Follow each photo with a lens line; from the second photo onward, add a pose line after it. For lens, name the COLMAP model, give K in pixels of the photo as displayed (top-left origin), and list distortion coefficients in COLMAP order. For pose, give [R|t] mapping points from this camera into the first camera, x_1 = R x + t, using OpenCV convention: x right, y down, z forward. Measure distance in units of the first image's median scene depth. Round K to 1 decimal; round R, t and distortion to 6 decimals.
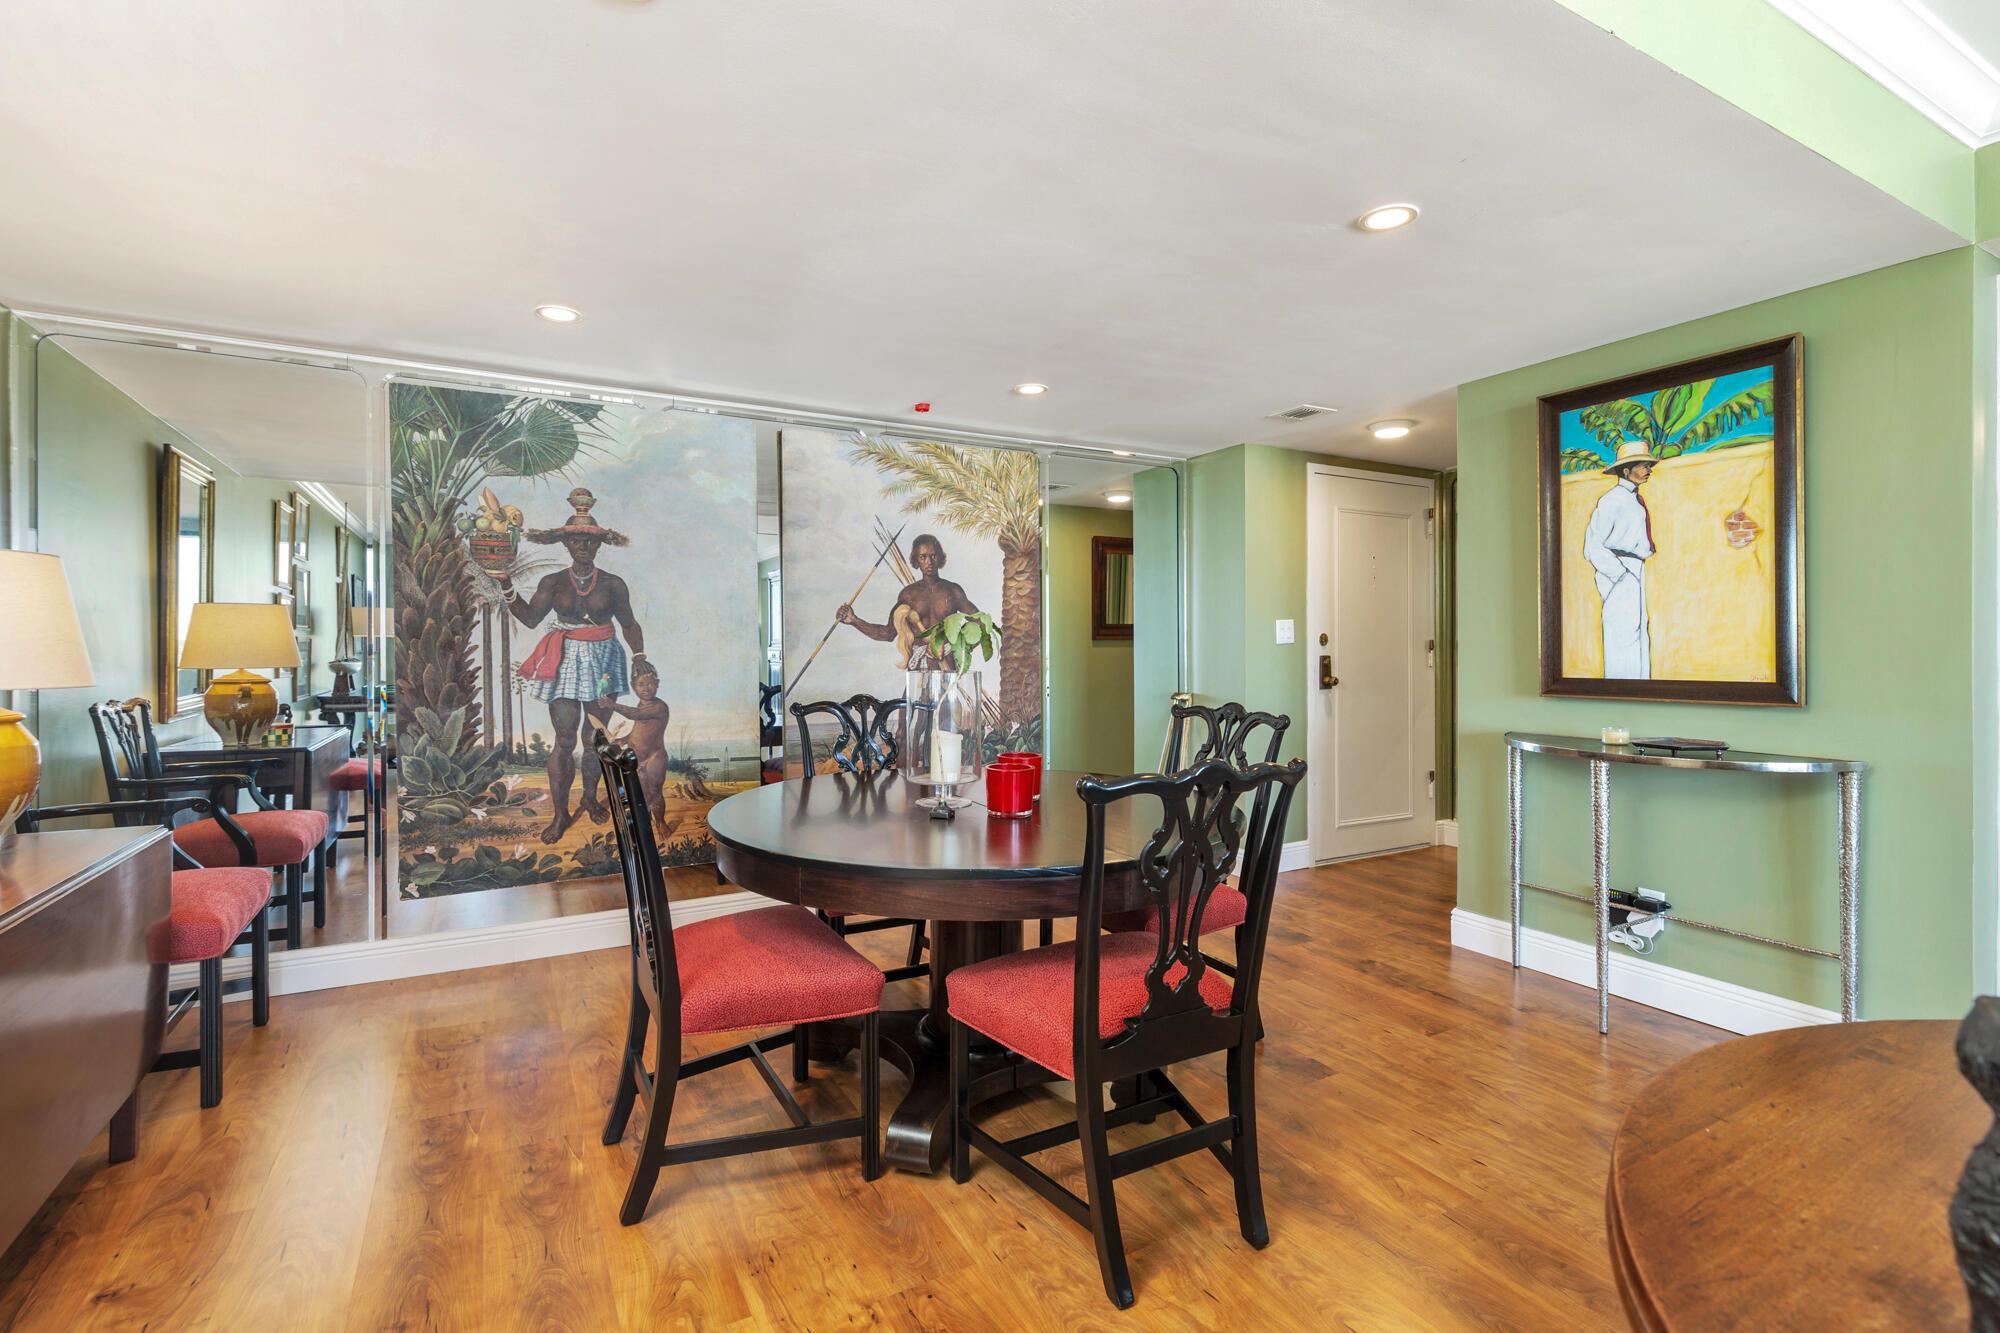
lens RADIAL K [[916.6, 0, 995.7], [0, 916.6, 657.1], [0, 0, 1]] dist [-0.001428, -0.000918]
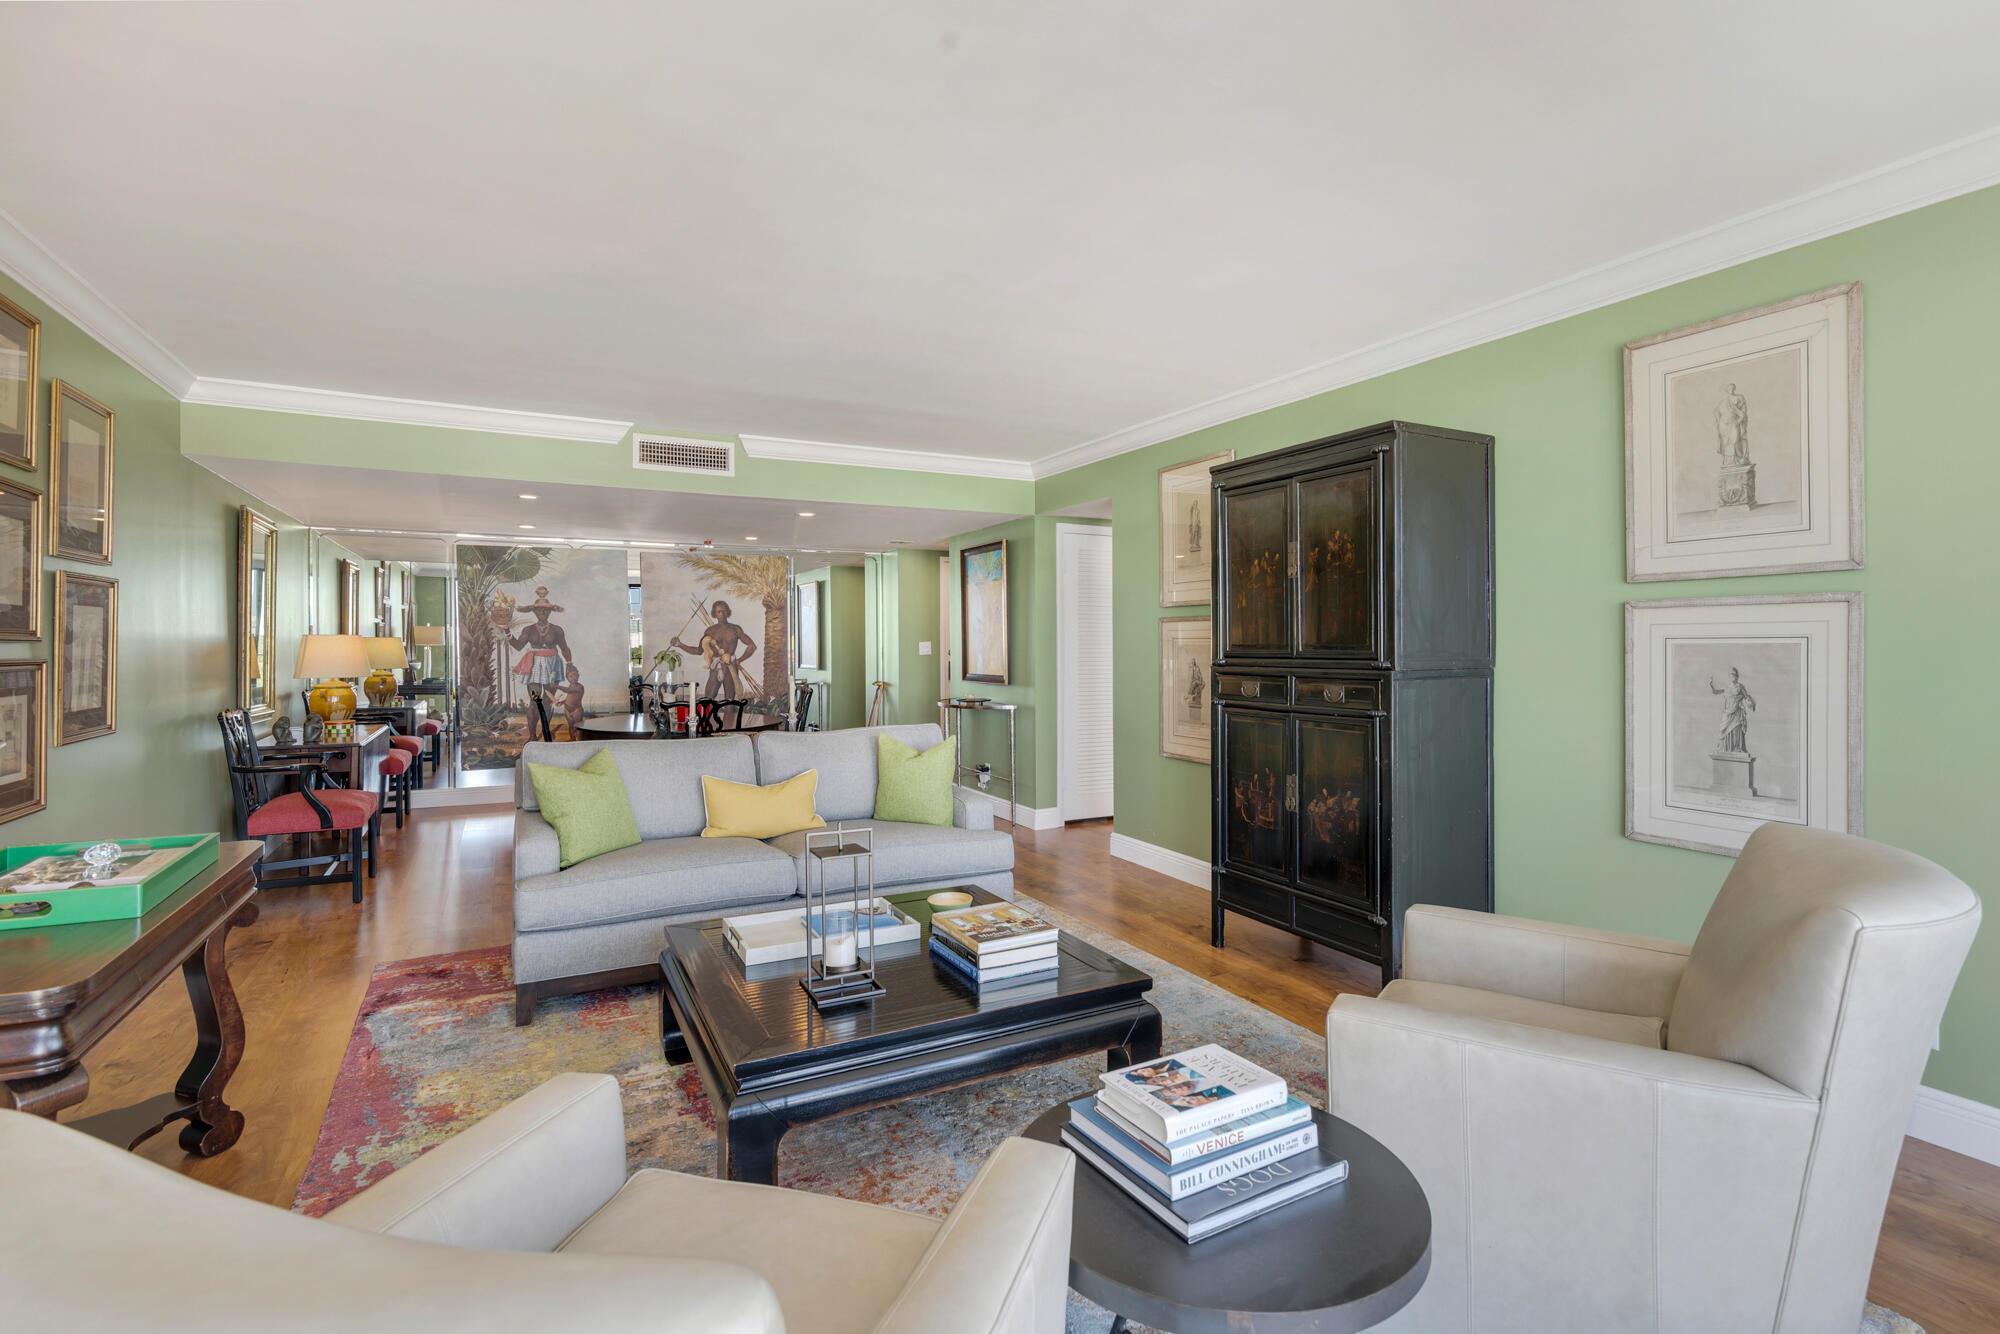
lens RADIAL K [[916.6, 0, 995.6], [0, 916.6, 658.7], [0, 0, 1]] dist [-0.001428, -0.000918]
pose [[0.999710, -0.003165, 0.023853, 0.576264], [0.003130, 0.999994, 0.001494, -0.012418], [-0.023858, -0.001419, 0.999714, -1.208939]]
